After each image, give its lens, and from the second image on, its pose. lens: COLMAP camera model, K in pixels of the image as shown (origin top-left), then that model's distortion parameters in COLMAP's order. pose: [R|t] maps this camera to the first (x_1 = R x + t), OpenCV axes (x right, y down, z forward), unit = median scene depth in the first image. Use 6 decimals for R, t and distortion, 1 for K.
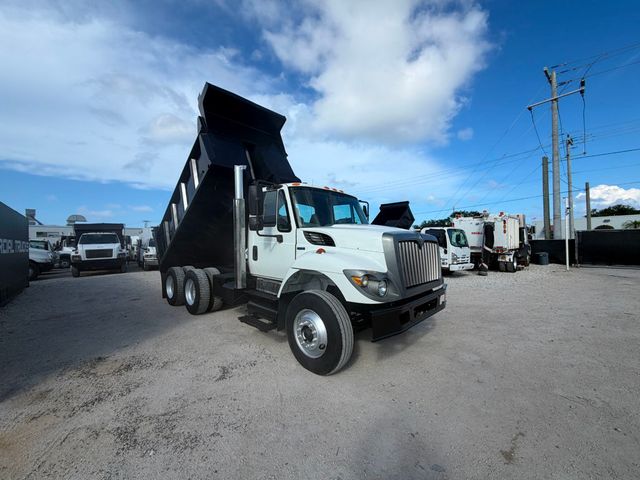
lens RADIAL K [[252.8, 0, 325.2], [0, 252.8, 239.9], [0, 0, 1]] dist [0.001029, 0.000120]
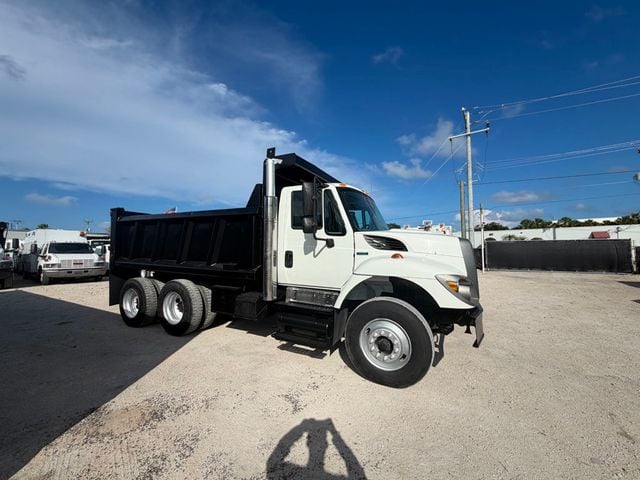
lens RADIAL K [[250.6, 0, 319.3], [0, 250.6, 241.9], [0, 0, 1]] dist [0.000530, 0.000105]
pose [[0.961329, 0.015337, 0.274976, -0.479639], [-0.008706, 0.999642, -0.025317, 0.015167], [-0.275266, 0.021944, 0.961118, 0.148987]]
